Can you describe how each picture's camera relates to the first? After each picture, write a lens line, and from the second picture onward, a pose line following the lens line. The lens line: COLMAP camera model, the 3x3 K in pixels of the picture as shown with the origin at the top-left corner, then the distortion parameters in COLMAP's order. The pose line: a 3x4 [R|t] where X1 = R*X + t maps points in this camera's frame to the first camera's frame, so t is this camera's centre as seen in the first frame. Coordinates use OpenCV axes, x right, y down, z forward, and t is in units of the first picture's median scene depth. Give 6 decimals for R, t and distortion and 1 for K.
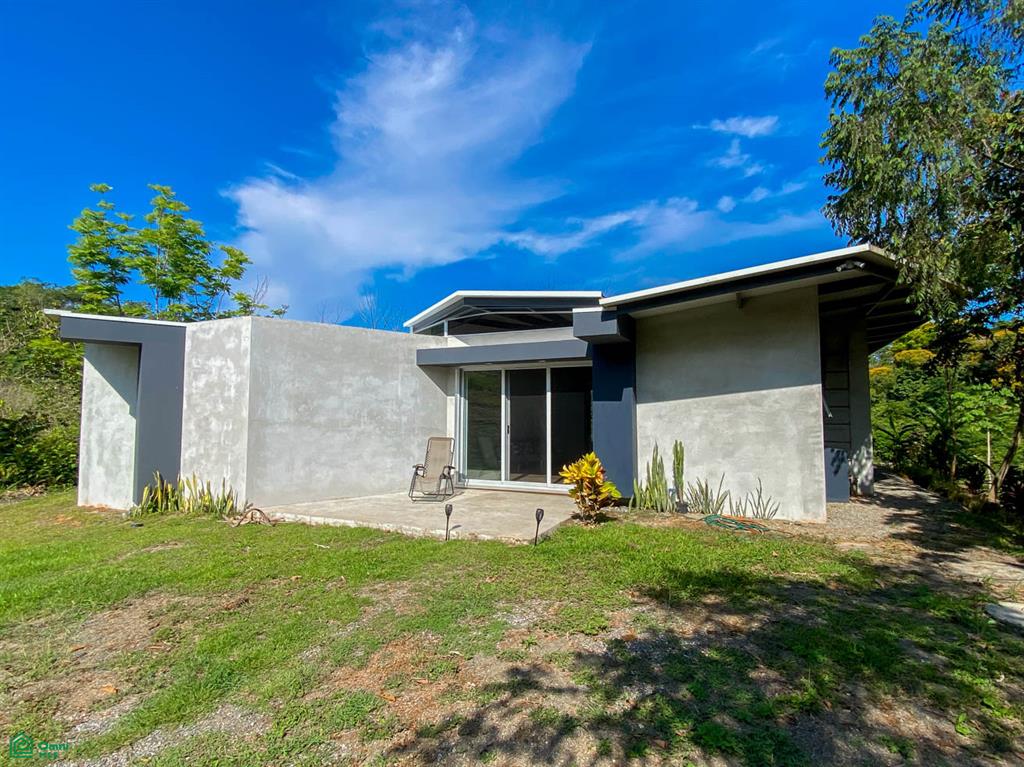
lens RADIAL K [[535.6, 0, 512.0], [0, 535.6, 383.5], [0, 0, 1]] dist [0.000521, -0.000110]
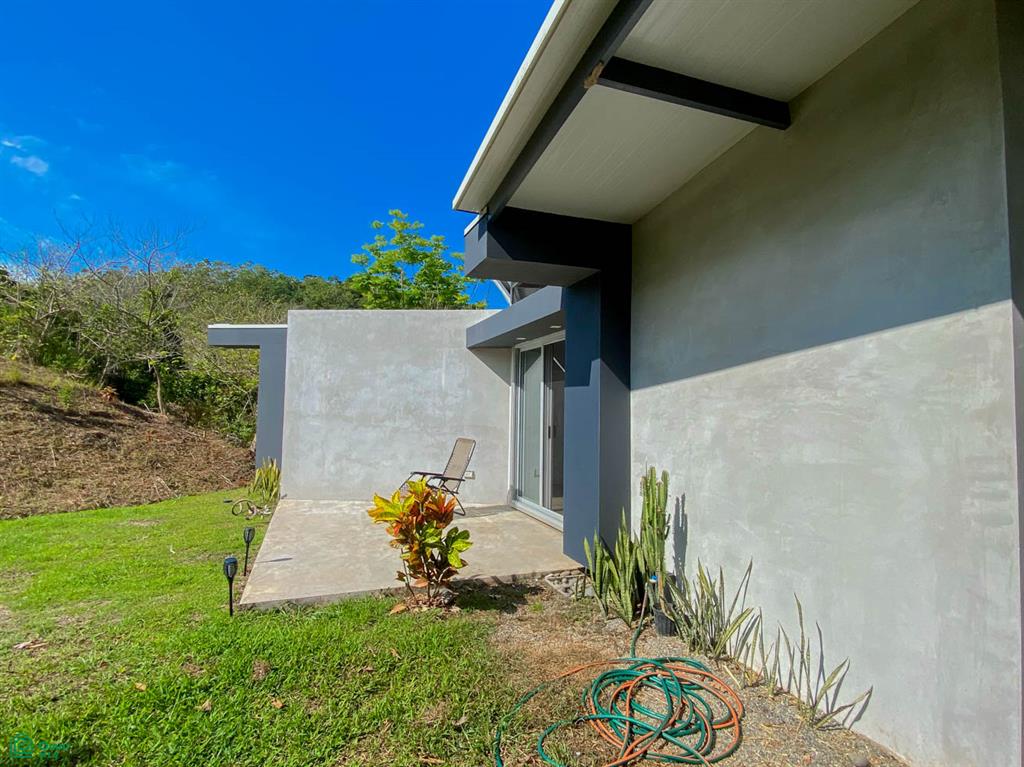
lens RADIAL K [[535.6, 0, 512.0], [0, 535.6, 383.5], [0, 0, 1]] dist [0.000521, -0.000110]
pose [[0.710160, -0.025868, -0.703565, 0.496930], [0.027628, 0.999579, -0.008865, 0.031929], [0.703498, -0.013142, 0.710576, 0.537040]]
